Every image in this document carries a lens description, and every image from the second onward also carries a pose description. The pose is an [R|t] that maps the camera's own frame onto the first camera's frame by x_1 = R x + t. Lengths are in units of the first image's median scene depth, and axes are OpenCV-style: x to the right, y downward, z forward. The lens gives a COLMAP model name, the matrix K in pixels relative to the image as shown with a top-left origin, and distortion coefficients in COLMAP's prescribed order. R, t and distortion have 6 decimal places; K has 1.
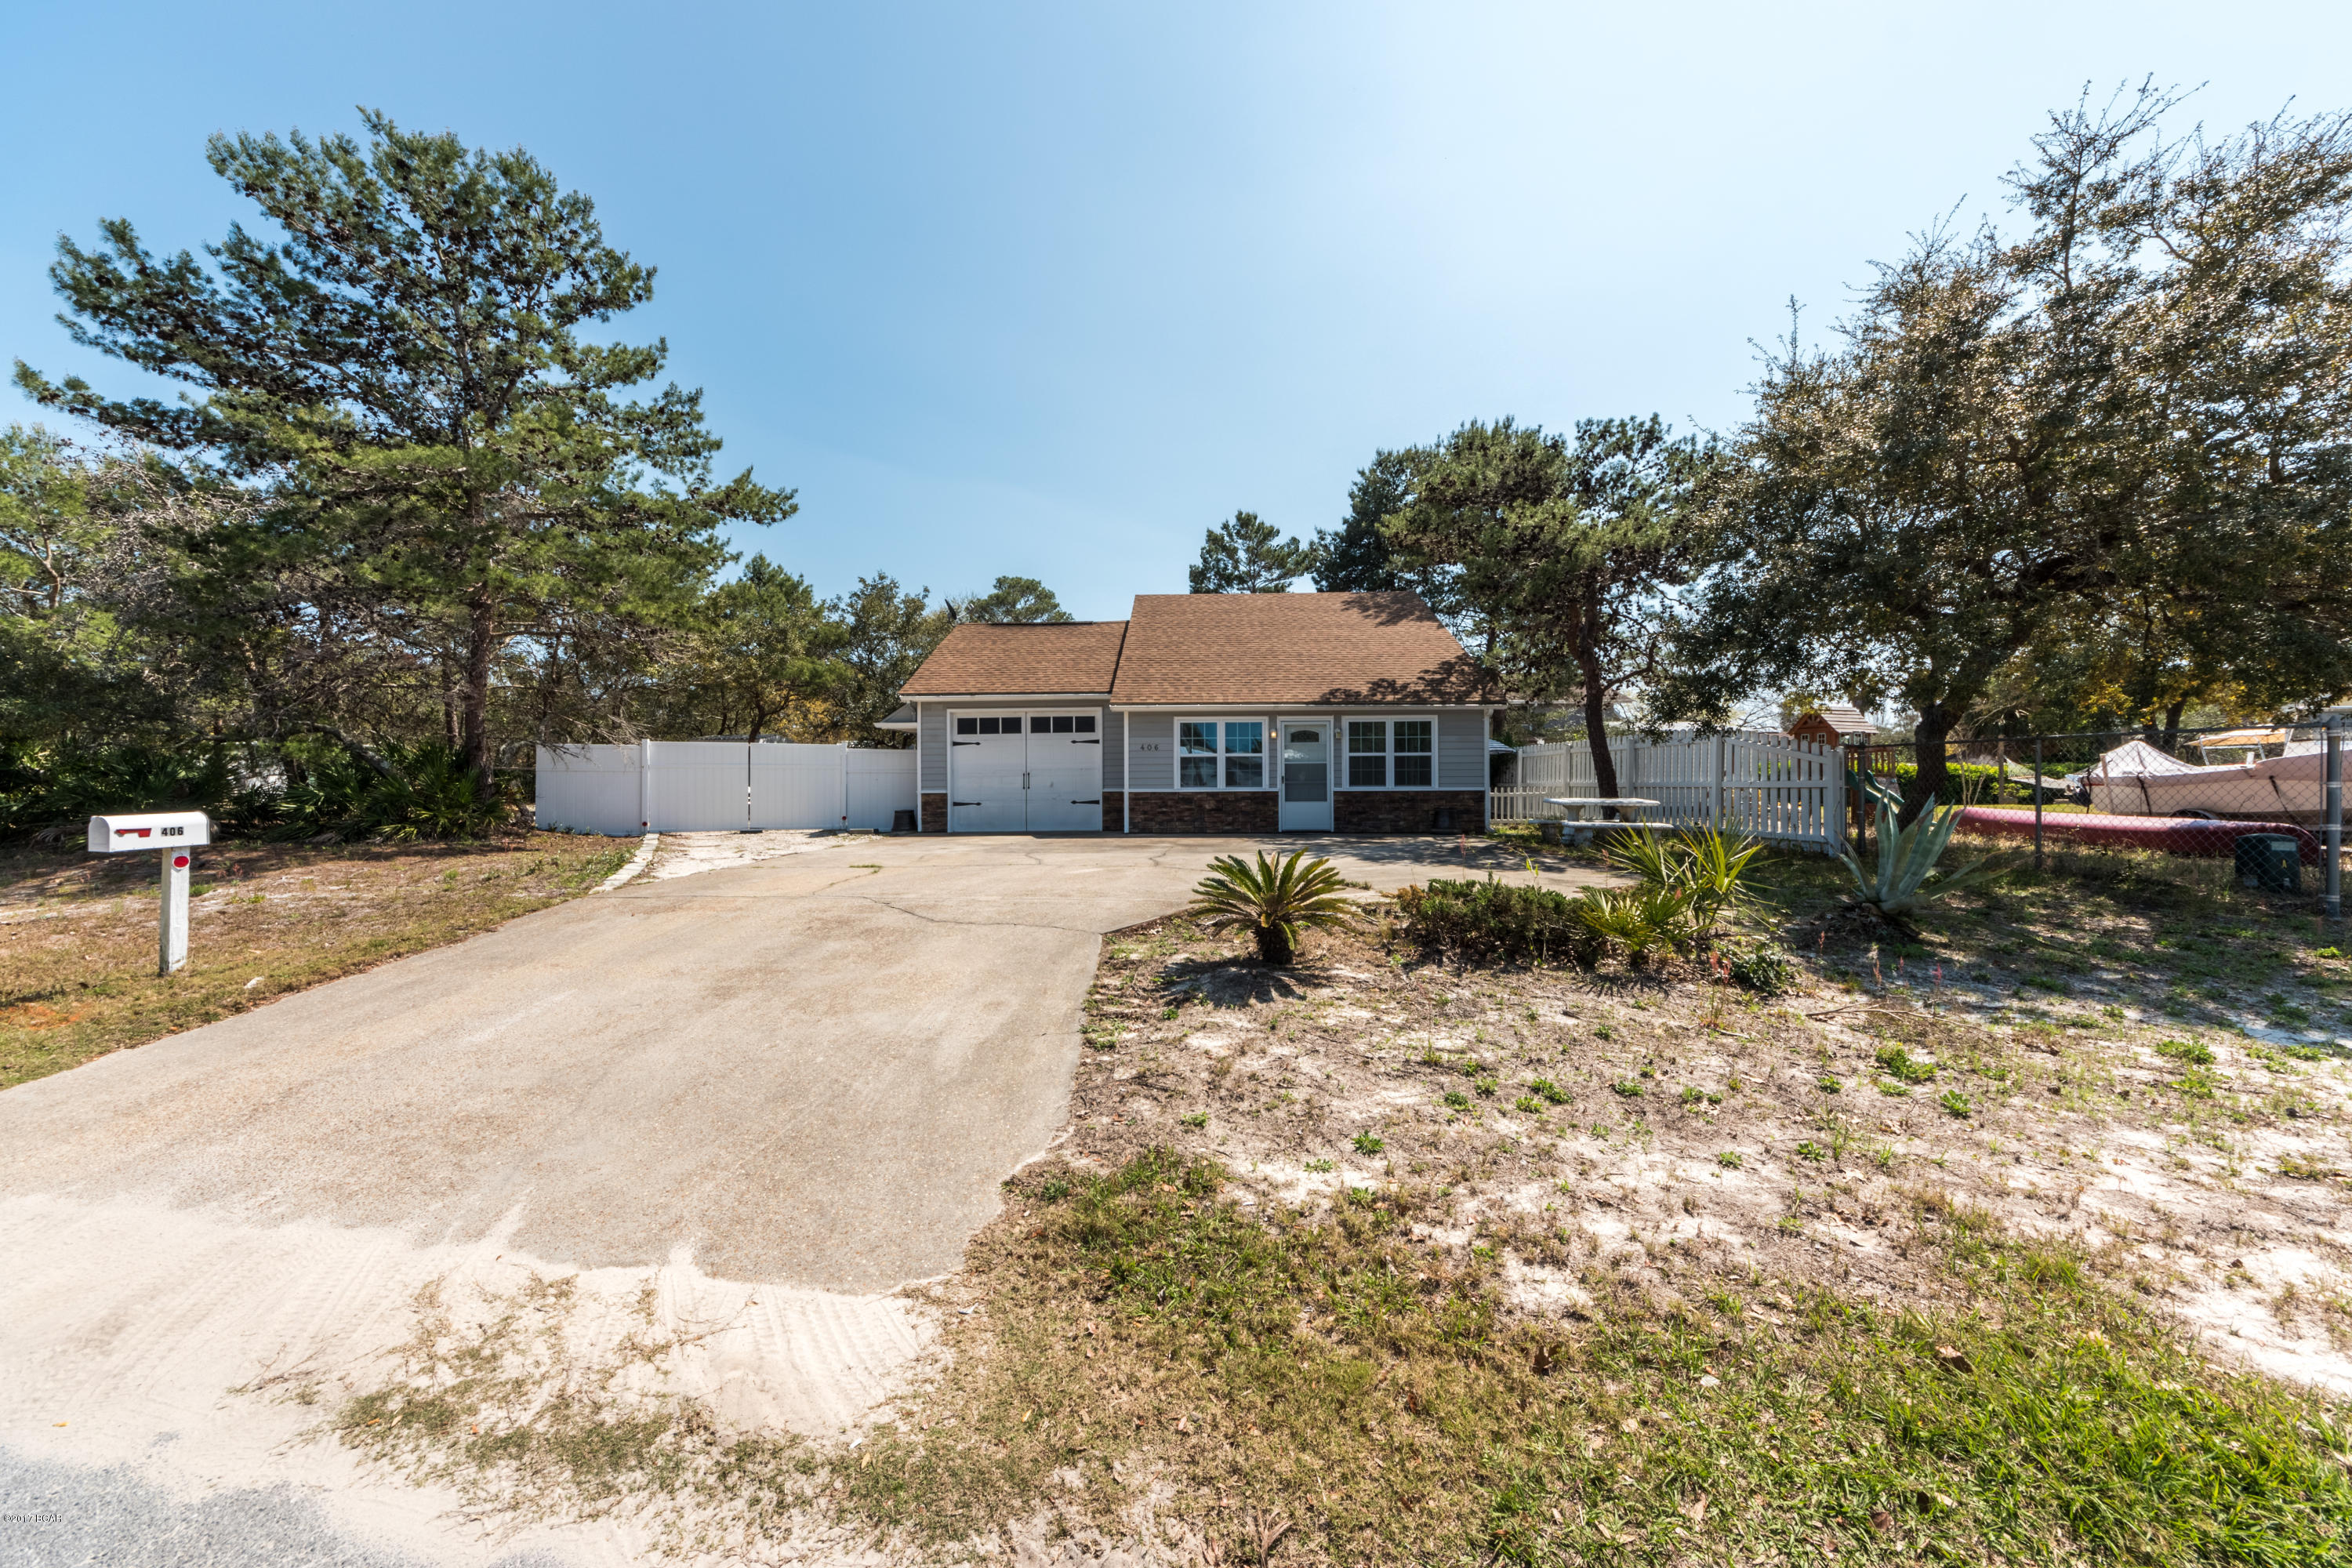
lens RADIAL K [[836.9, 0, 1176.0], [0, 836.9, 784.0], [0, 0, 1]] dist [0.001016, -0.000018]
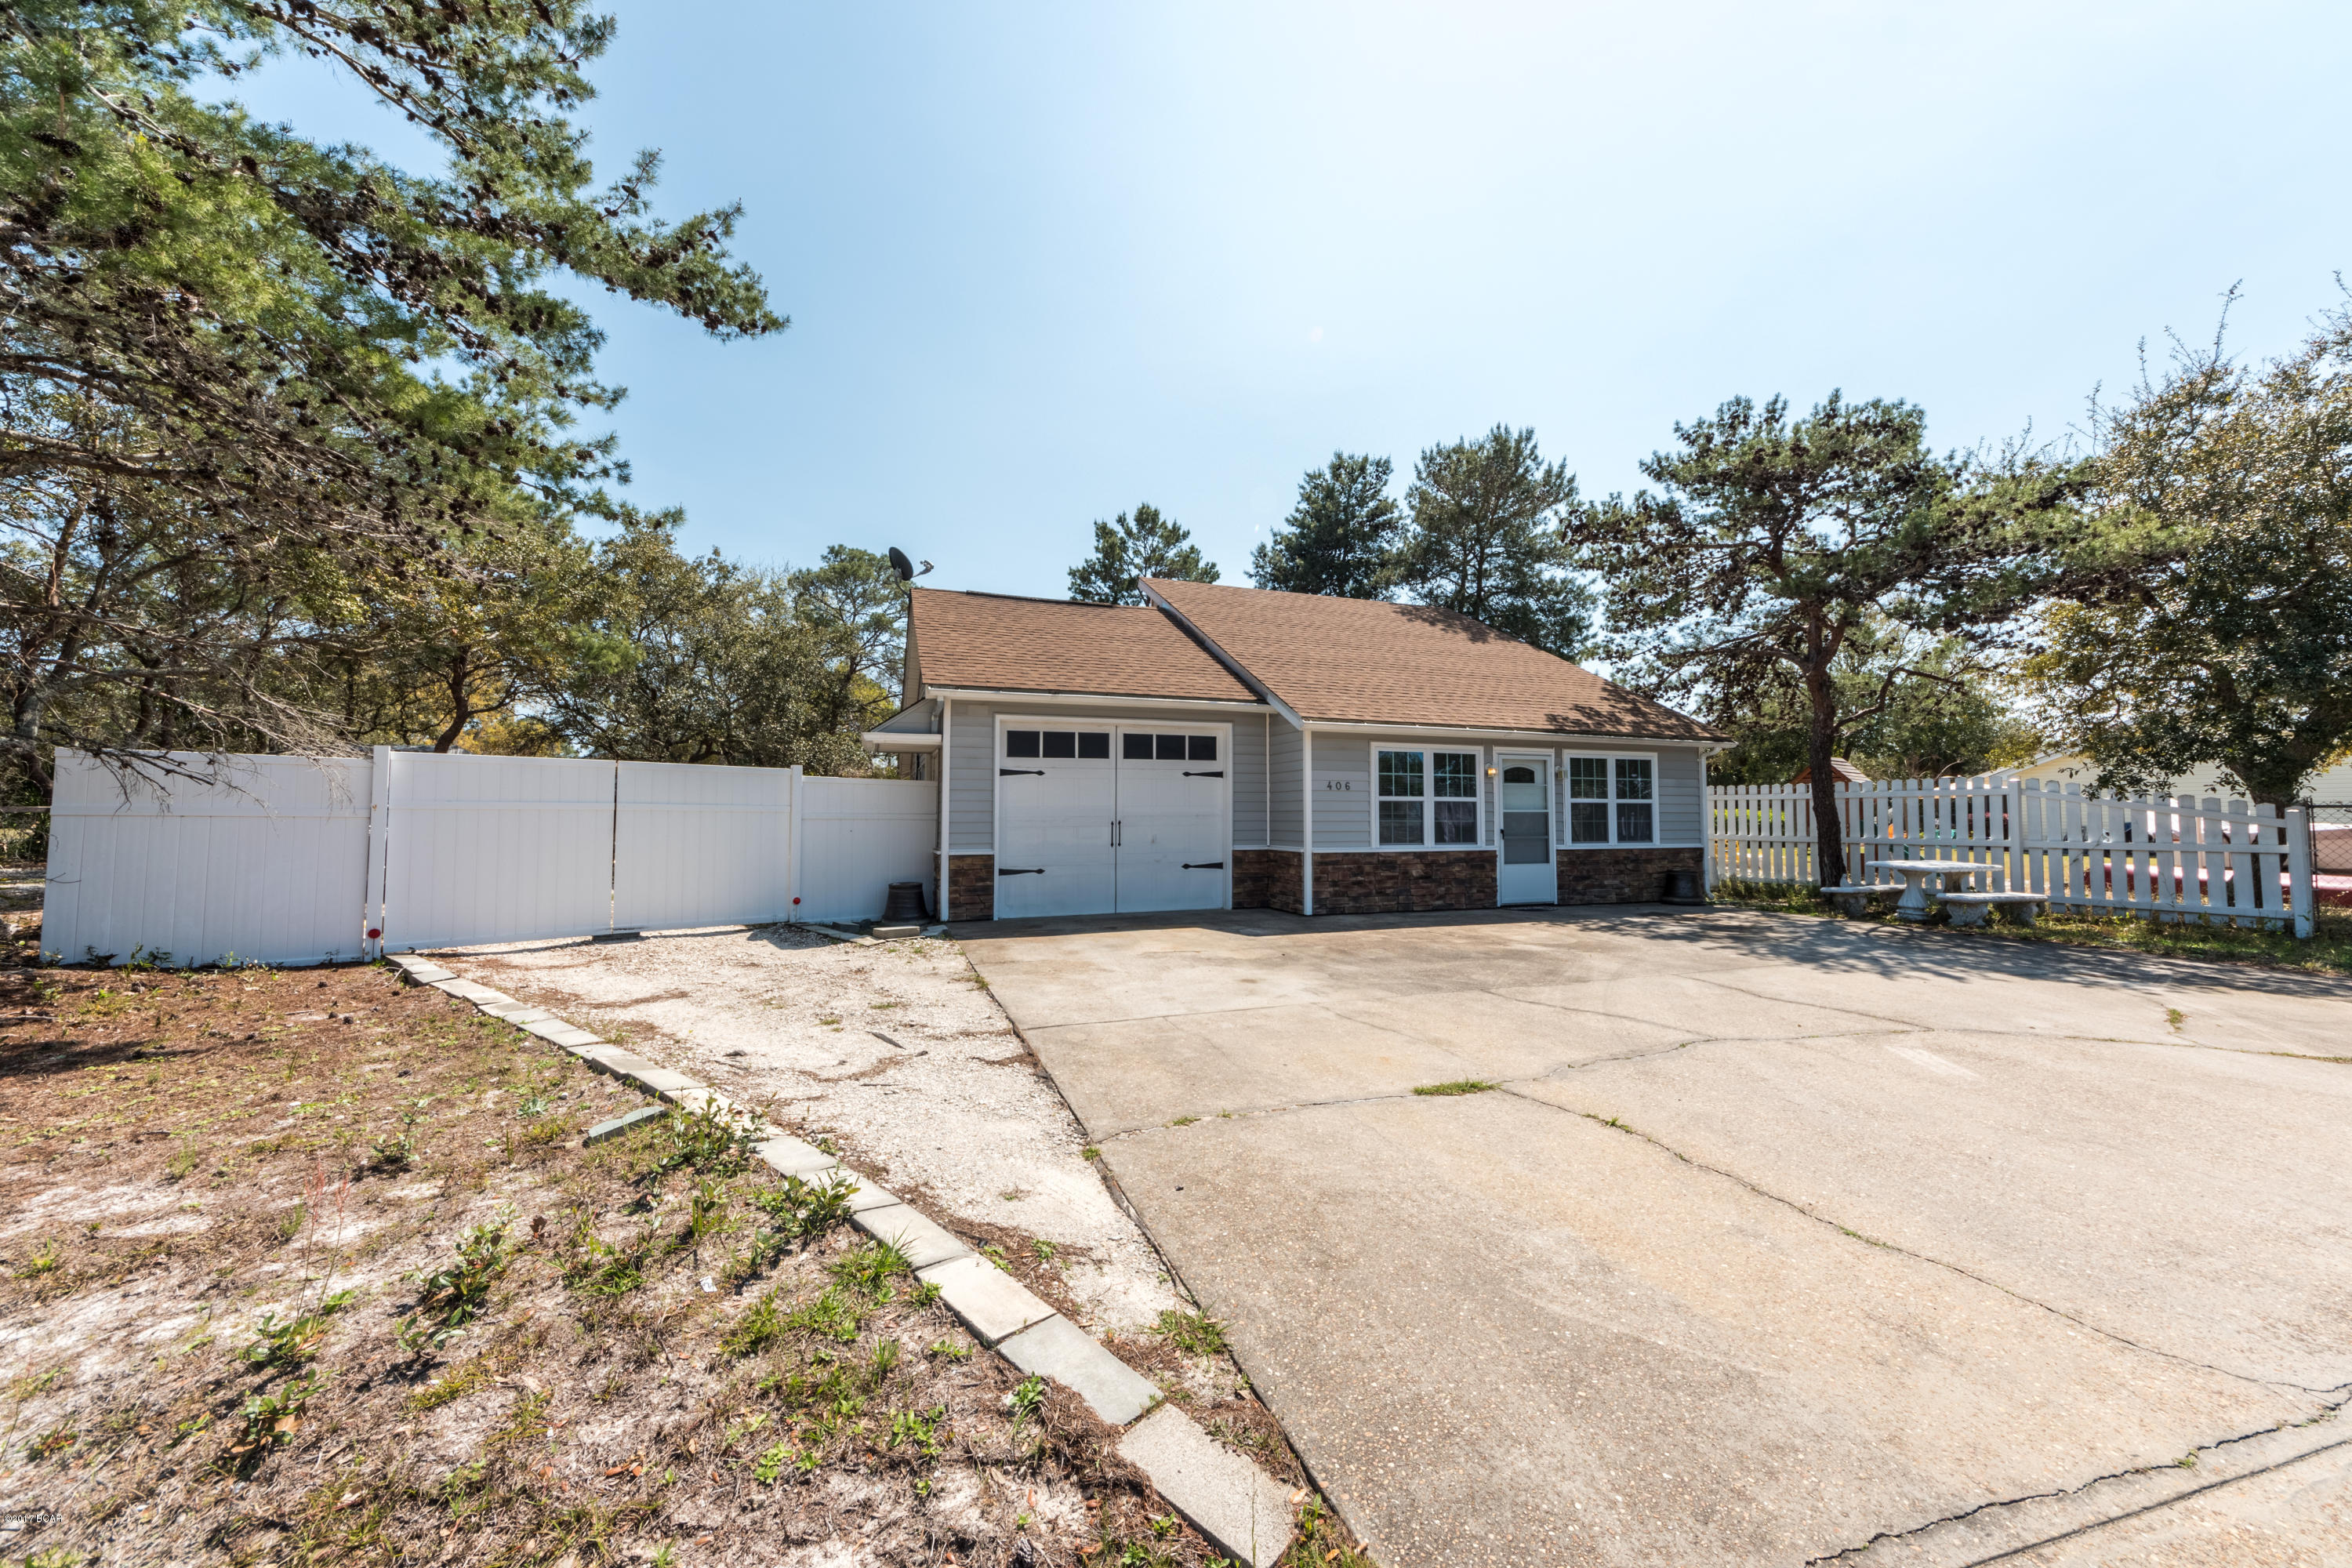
lens RADIAL K [[836.9, 0, 1176.0], [0, 836.9, 784.0], [0, 0, 1]] dist [0.001016, -0.000018]
pose [[0.932863, 0.020777, 0.359631, -0.384860], [-0.006689, 0.999162, -0.040376, -0.016810], [-0.360168, 0.035260, 0.932221, 0.411611]]
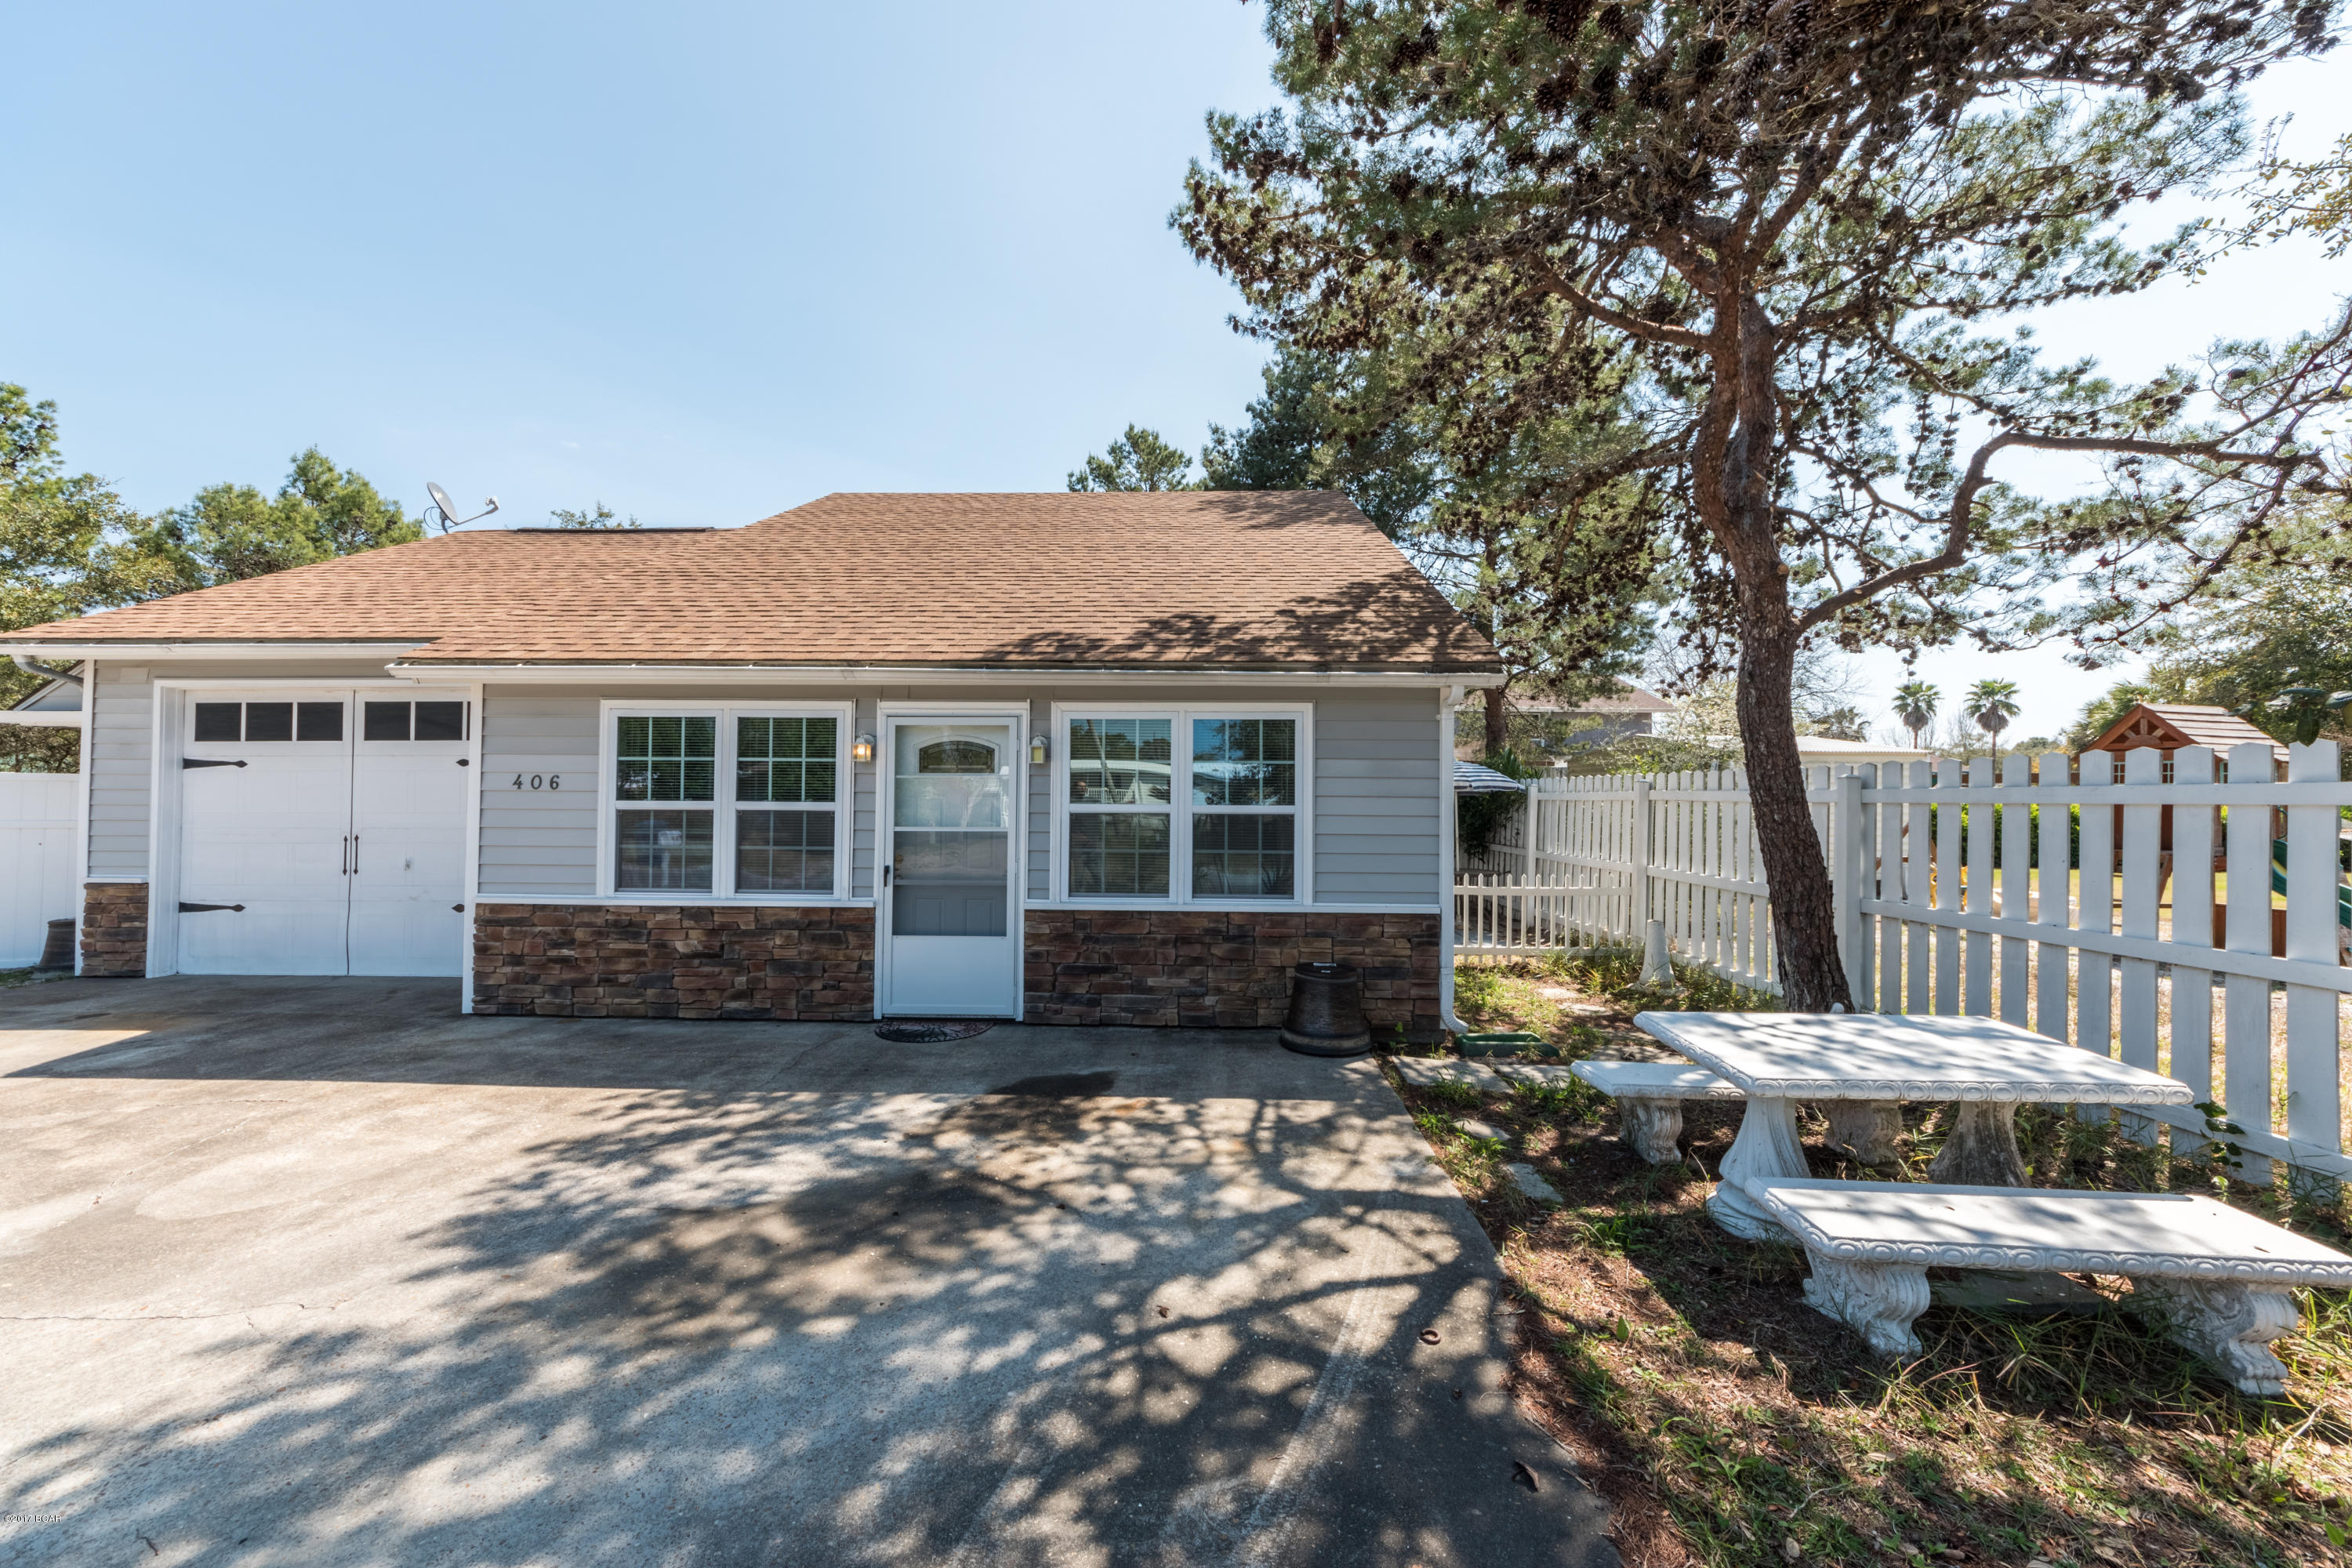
lens RADIAL K [[814.1, 0, 1186.6], [0, 814.1, 788.3], [0, 0, 1]] dist [0.001444, -0.000050]
pose [[0.999920, 0.012295, -0.002912, 0.250930], [-0.012320, 0.999885, -0.008858, -0.040312], [0.002803, 0.008893, 0.999957, 0.625991]]
